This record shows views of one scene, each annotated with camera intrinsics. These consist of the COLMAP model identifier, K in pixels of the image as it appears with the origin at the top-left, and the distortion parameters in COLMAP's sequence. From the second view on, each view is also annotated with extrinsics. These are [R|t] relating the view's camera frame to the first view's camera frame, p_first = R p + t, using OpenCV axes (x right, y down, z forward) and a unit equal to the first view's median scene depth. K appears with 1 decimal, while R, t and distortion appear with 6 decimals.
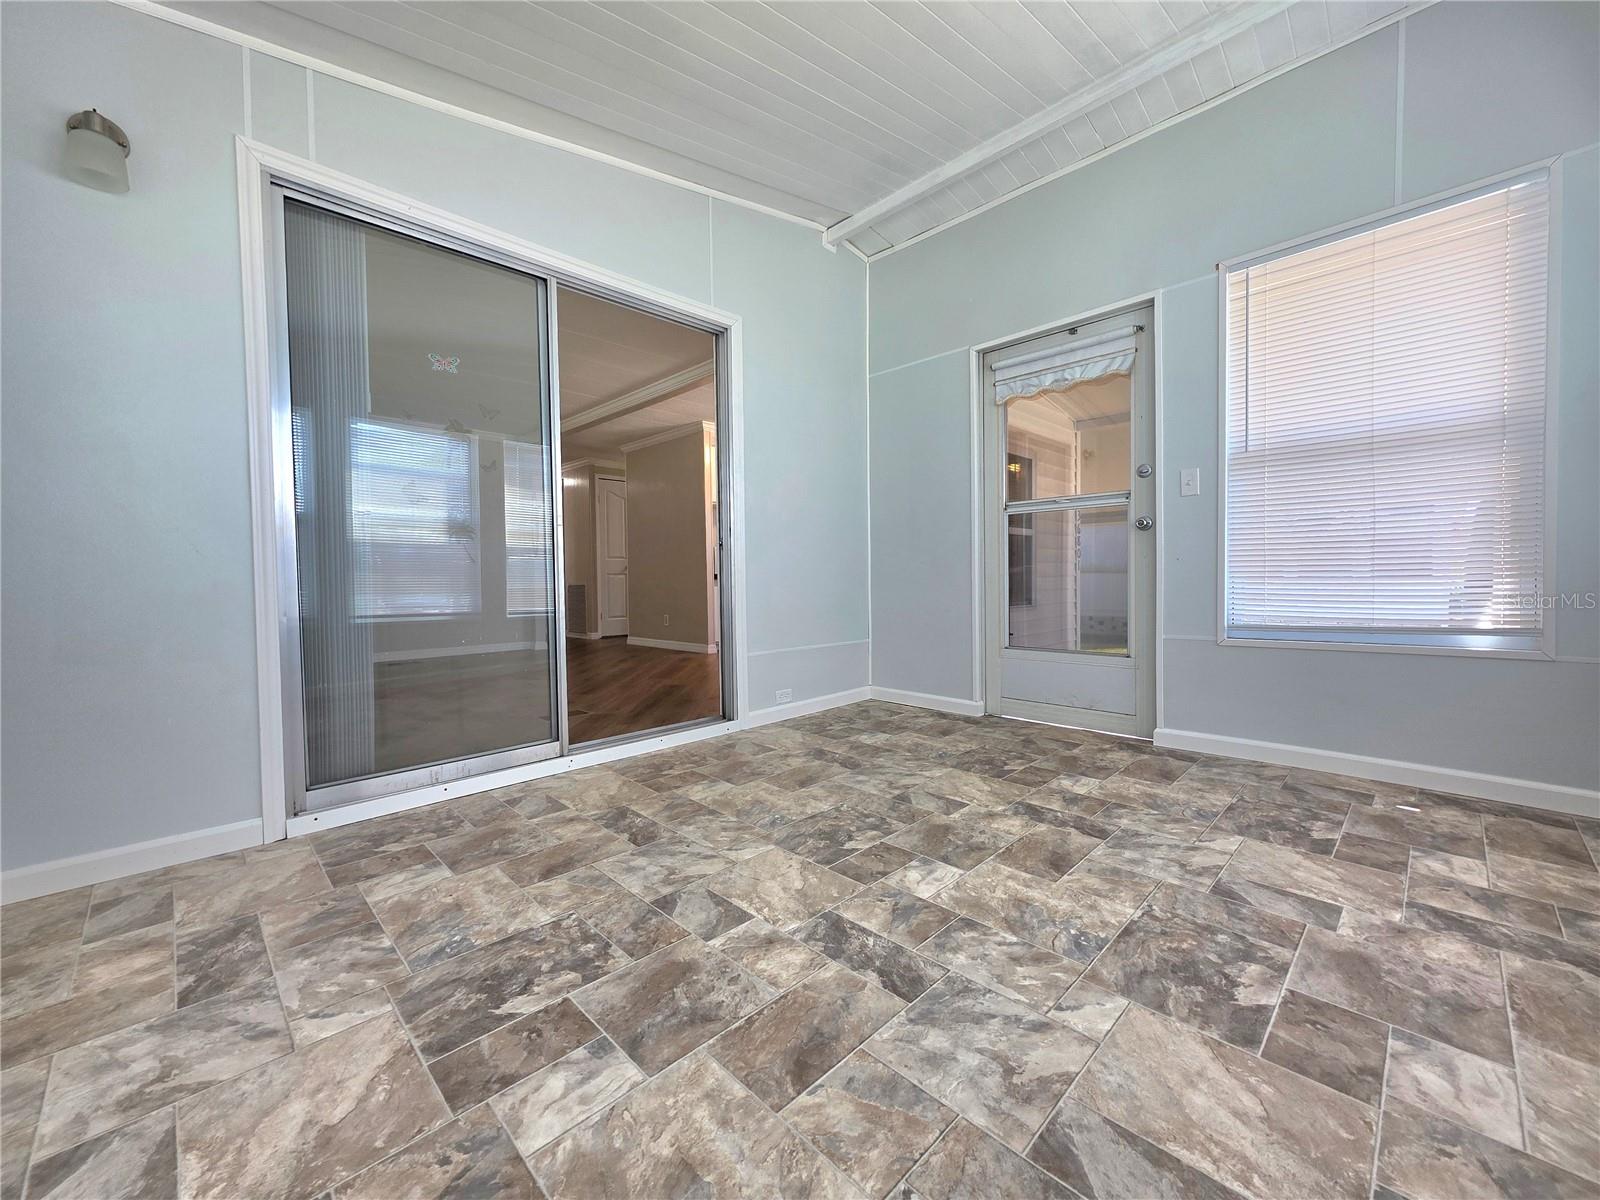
lens RADIAL K [[631.5, 0, 802.0], [0, 631.5, 595.4], [0, 0, 1]] dist [-0.002150, -0.000198]
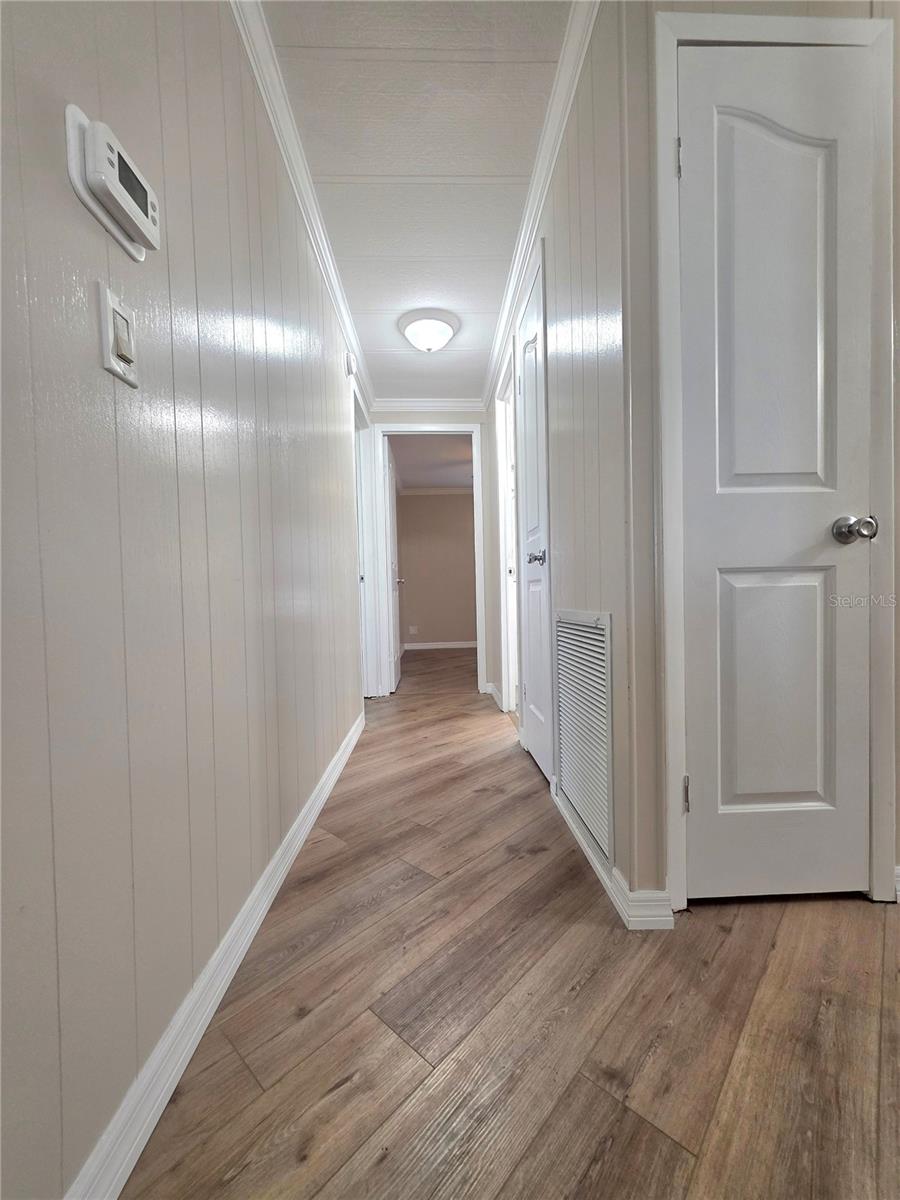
lens RADIAL K [[481.1, 0, 457.1], [0, 481.1, 610.6], [0, 0, 1]] dist [0.001136, 0.000244]
pose [[0.741063, 0.012300, -0.671323, -1.163928], [0.001757, 0.999793, 0.020258, -0.105734], [0.671433, -0.016192, 0.740888, 3.624059]]
